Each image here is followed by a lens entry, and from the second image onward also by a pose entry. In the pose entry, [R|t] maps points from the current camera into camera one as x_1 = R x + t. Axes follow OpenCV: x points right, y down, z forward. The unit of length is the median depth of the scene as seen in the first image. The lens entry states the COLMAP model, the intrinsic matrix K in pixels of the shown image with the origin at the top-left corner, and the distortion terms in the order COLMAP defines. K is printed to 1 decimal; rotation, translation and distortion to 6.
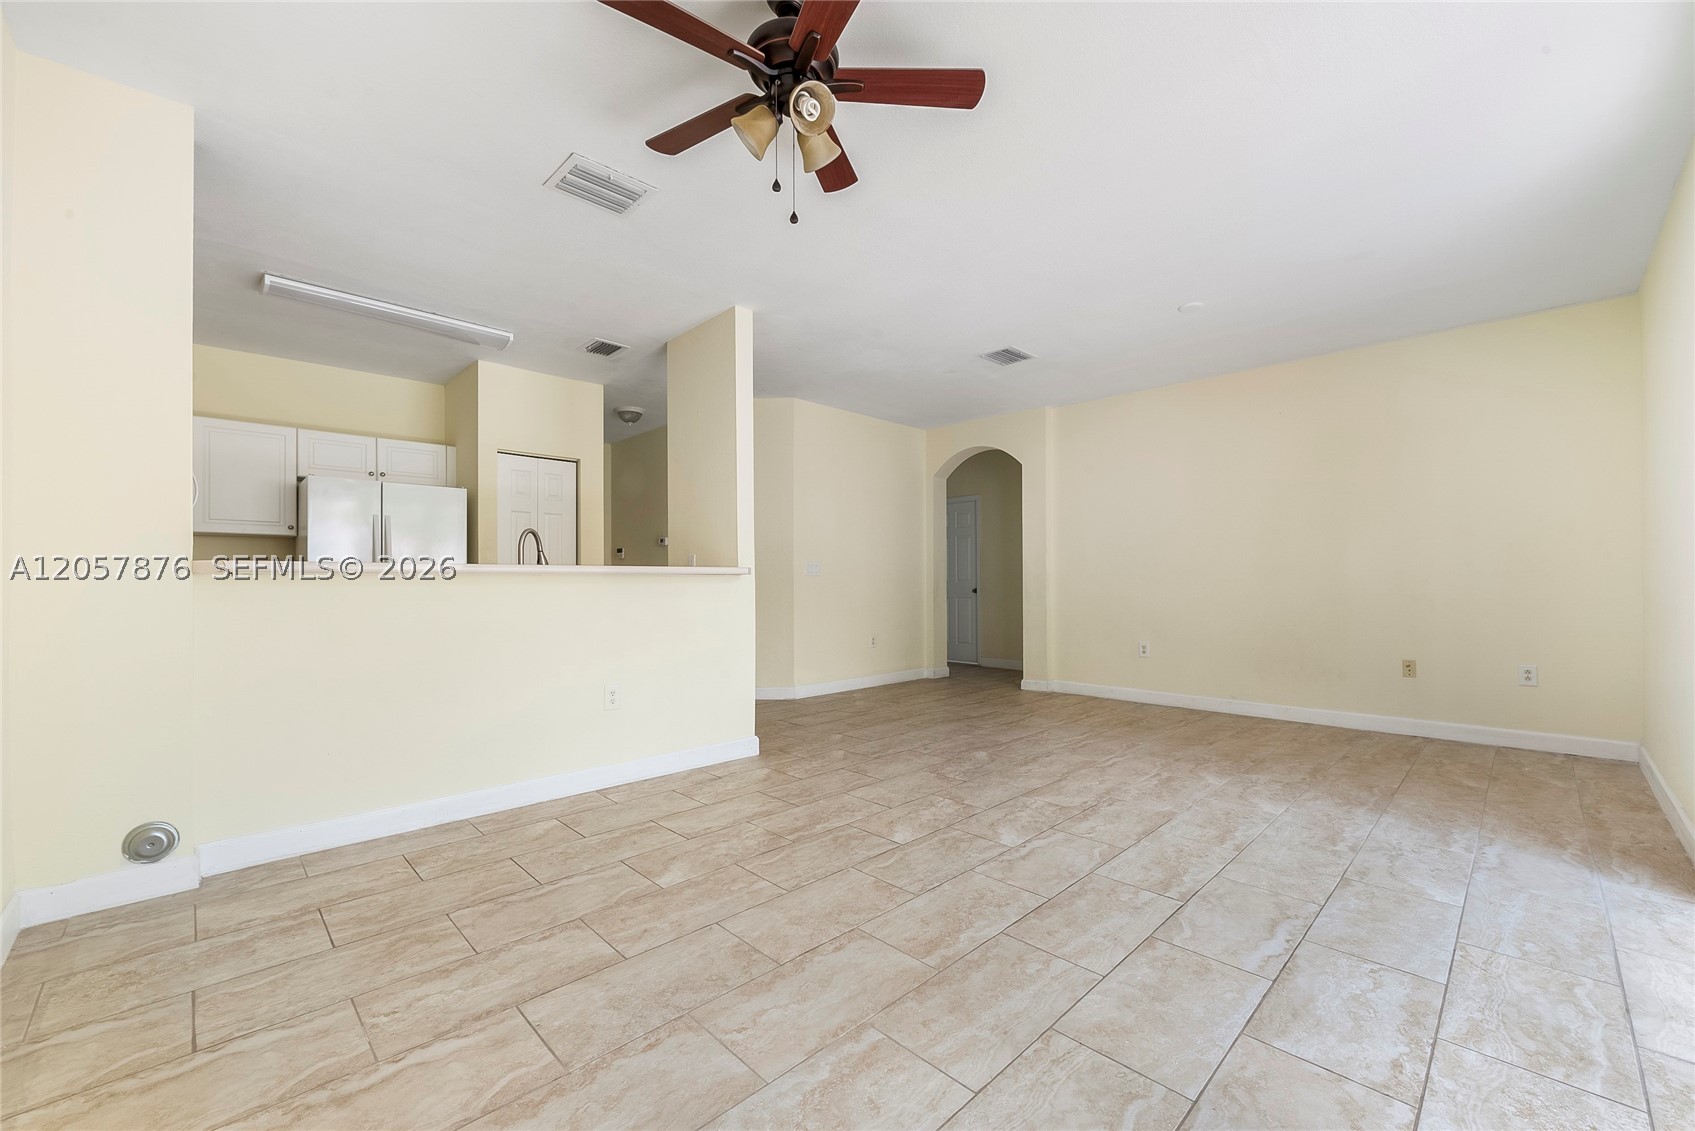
lens RADIAL K [[662.3, 0, 838.0], [0, 662.3, 599.7], [0, 0, 1]] dist [-0.013459, -0.000204]
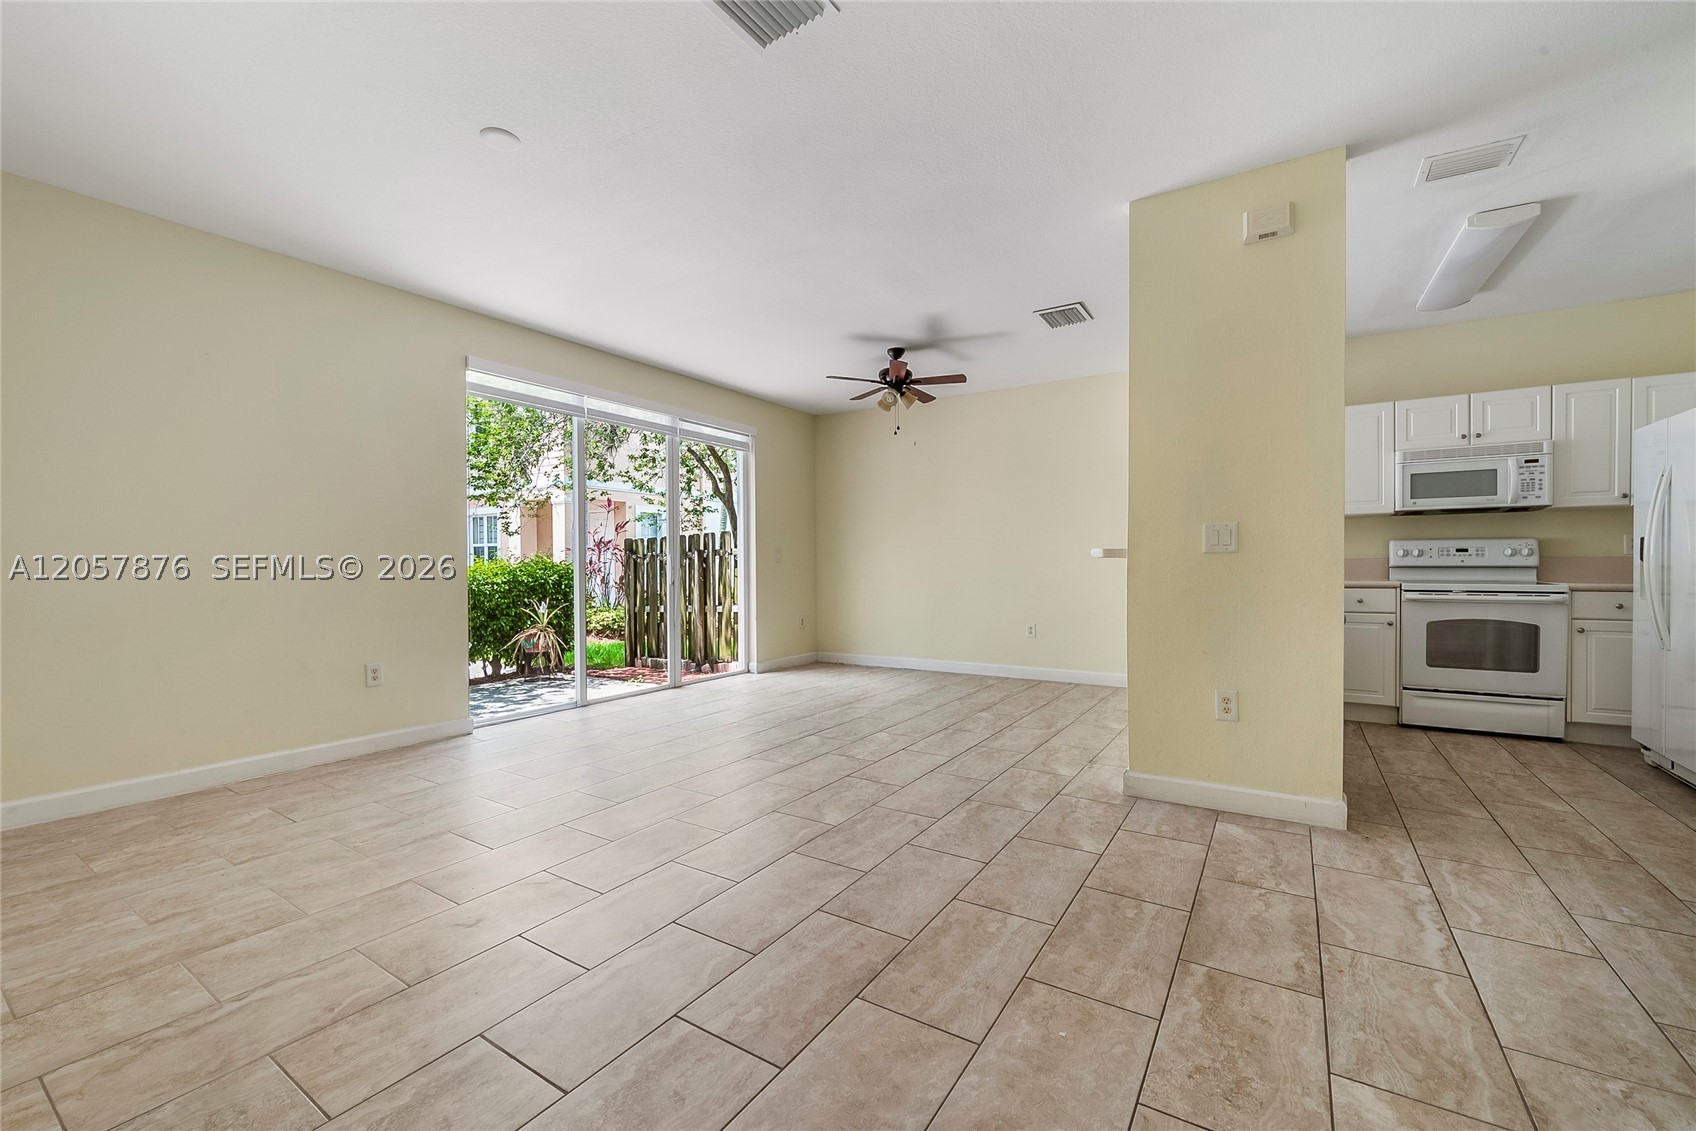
lens RADIAL K [[688.0, 0, 842.4], [0, 688.0, 565.1], [0, 0, 1]] dist [-0.011705, 0.000200]
pose [[-0.973150, 0.008887, -0.230001, 0.470322], [0.002899, 0.999648, 0.026358, -0.060696], [0.230155, 0.024984, -0.972833, 2.156764]]
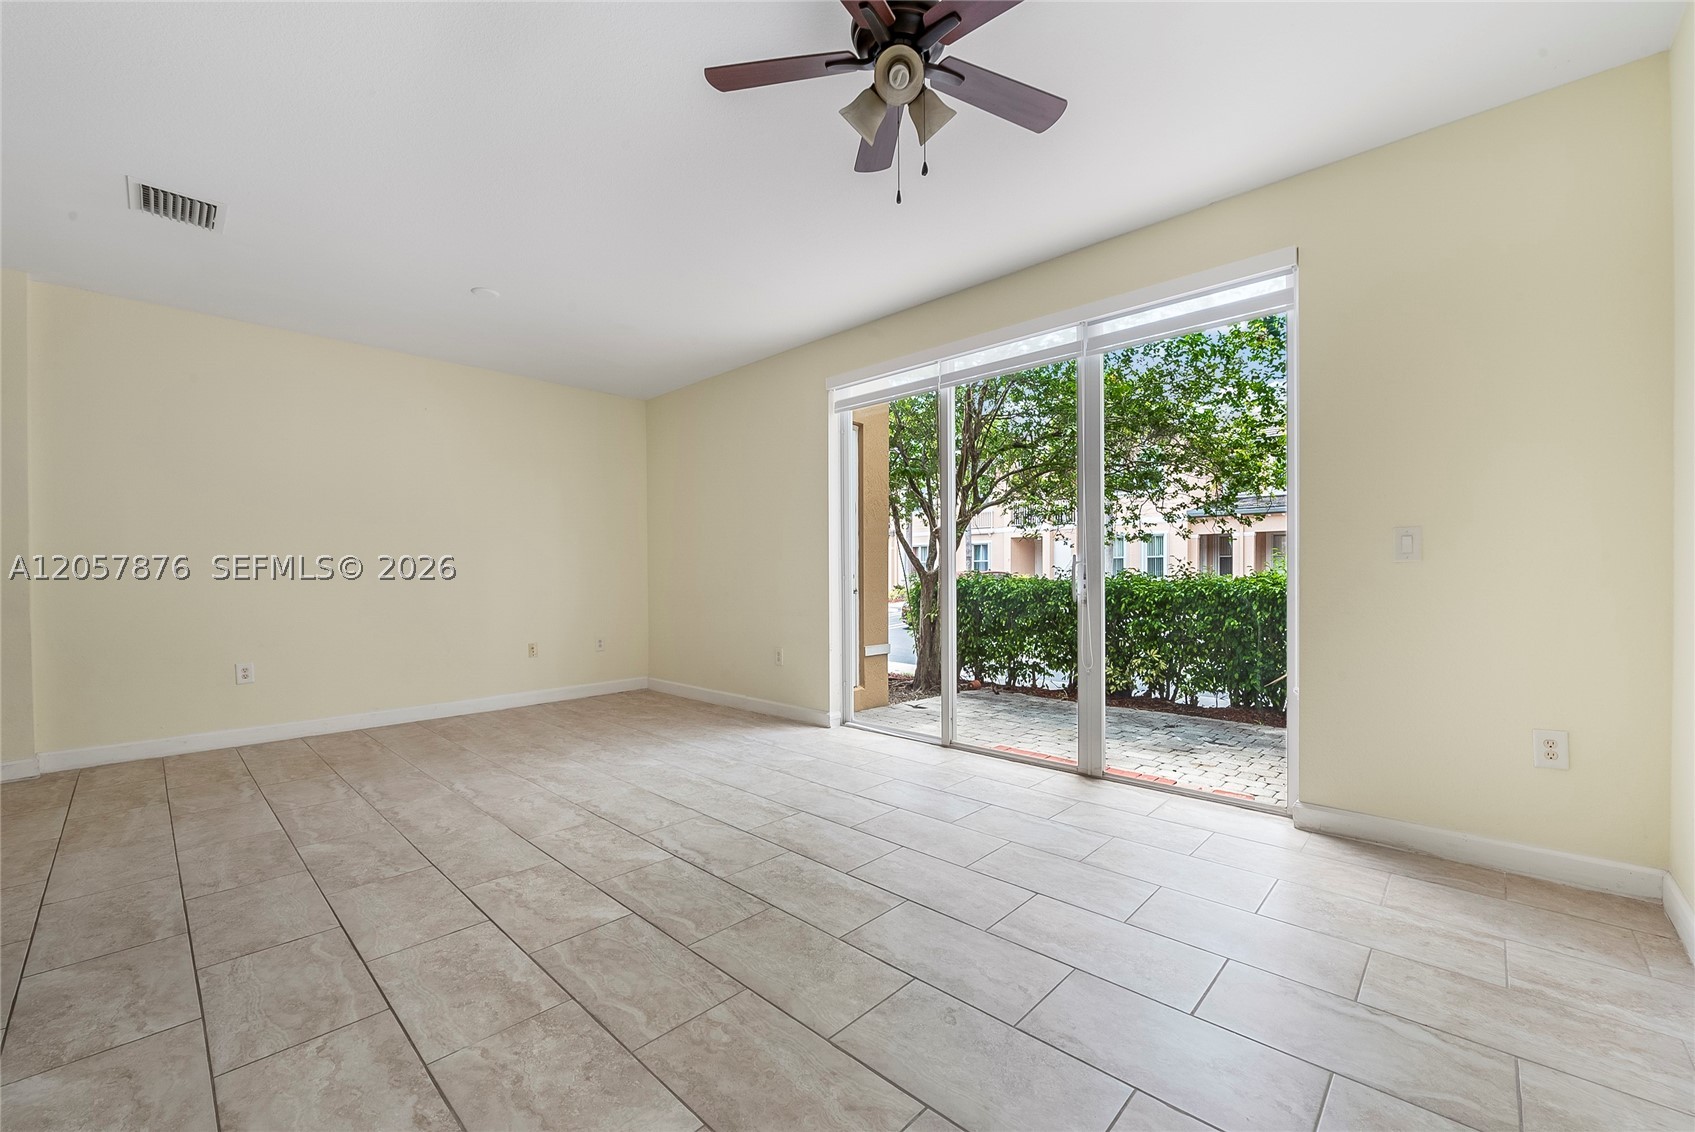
lens RADIAL K [[687.6, 0, 877.0], [0, 687.6, 568.3], [0, 0, 1]] dist [-0.011705, 0.000200]
pose [[-0.067176, 0.011430, 0.997676, -0.614860], [0.034935, 0.999348, -0.009096, -0.015577], [-0.997129, 0.034242, -0.067532, 0.631908]]
